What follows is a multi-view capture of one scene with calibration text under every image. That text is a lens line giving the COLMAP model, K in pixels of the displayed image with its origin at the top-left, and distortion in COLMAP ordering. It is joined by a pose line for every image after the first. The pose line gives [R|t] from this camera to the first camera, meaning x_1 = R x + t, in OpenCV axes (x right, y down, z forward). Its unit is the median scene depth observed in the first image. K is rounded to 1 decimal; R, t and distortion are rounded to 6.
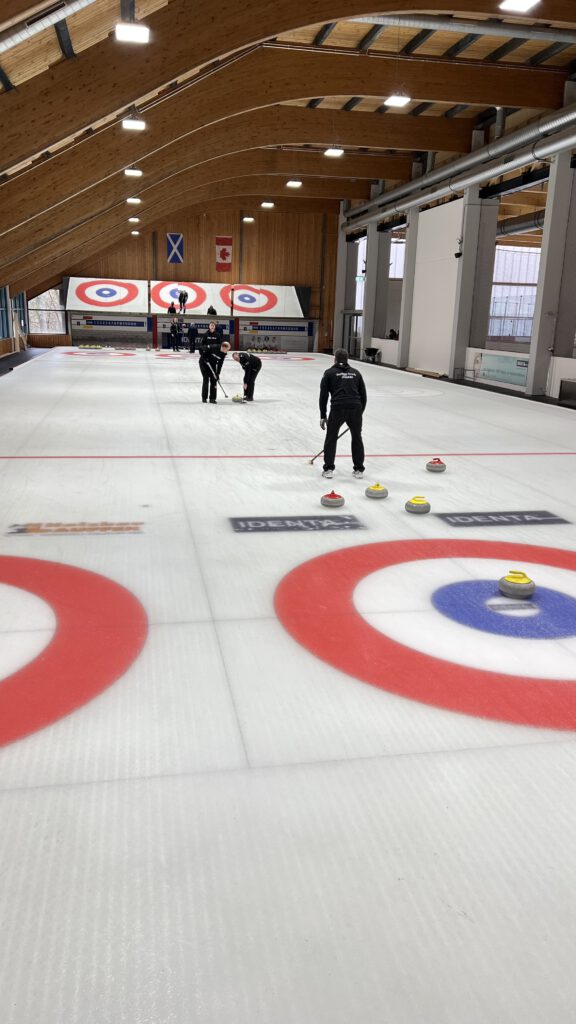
lens RADIAL K [[759.8, 0, 285.6], [0, 759.8, 513.1], [0, 0, 1]] dist [0.049724, -0.058319]
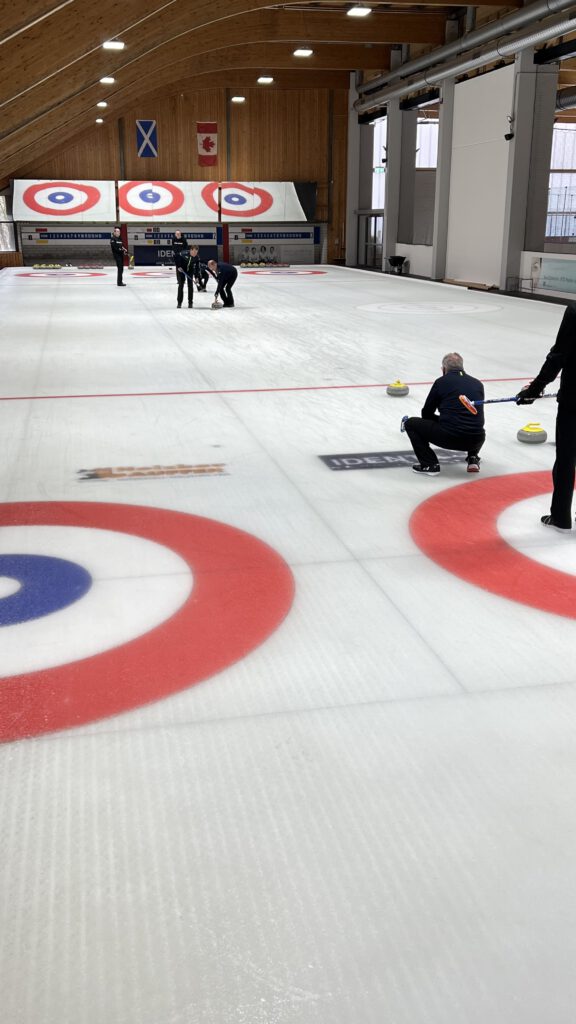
lens RADIAL K [[940.4, 0, 282.4], [0, 940.4, 515.4], [0, 0, 1]] dist [0.031993, 0.000000]
pose [[0.999381, -0.034245, 0.008044, -0.039913], [0.033797, 0.998157, 0.050410, 0.006029], [-0.009755, -0.050107, 0.998696, -0.024853]]
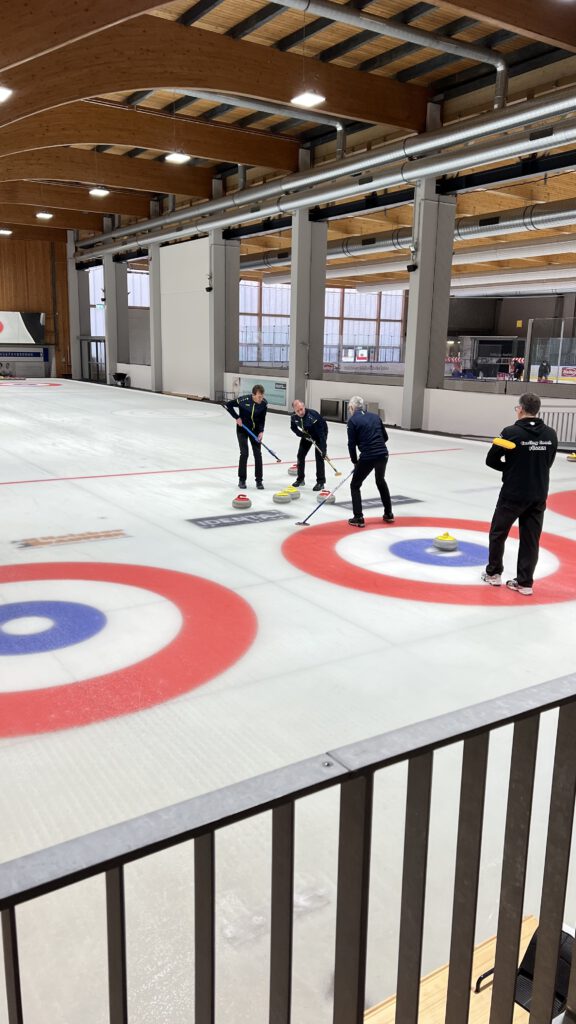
lens RADIAL K [[759.8, 0, 284.7], [0, 759.8, 514.9], [0, 0, 1]] dist [0.049724, -0.058319]
pose [[0.925608, -0.088173, 0.368069, -0.116878], [0.097669, 0.995193, -0.007210, 0.007054], [-0.365664, 0.042623, 0.929771, -0.058222]]
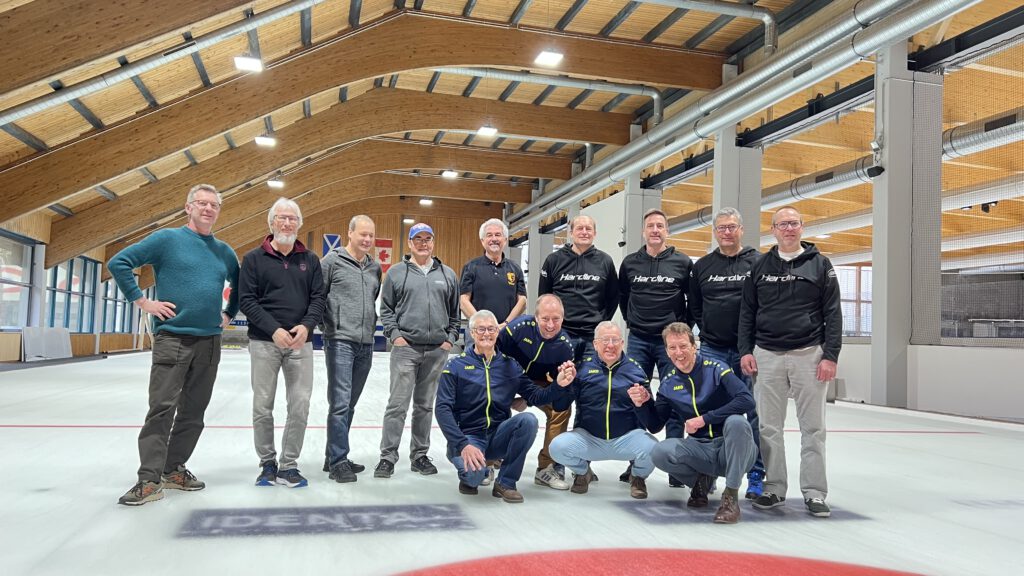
lens RADIAL K [[759.8, 0, 510.9], [0, 759.8, 303.8], [0, 0, 1]] dist [0.049724, -0.058319]
pose [[0.997699, 0.012387, 0.066661, 0.029768], [0.007838, 0.955508, -0.294862, 0.008412], [-0.067347, 0.294706, 0.953212, 0.150851]]
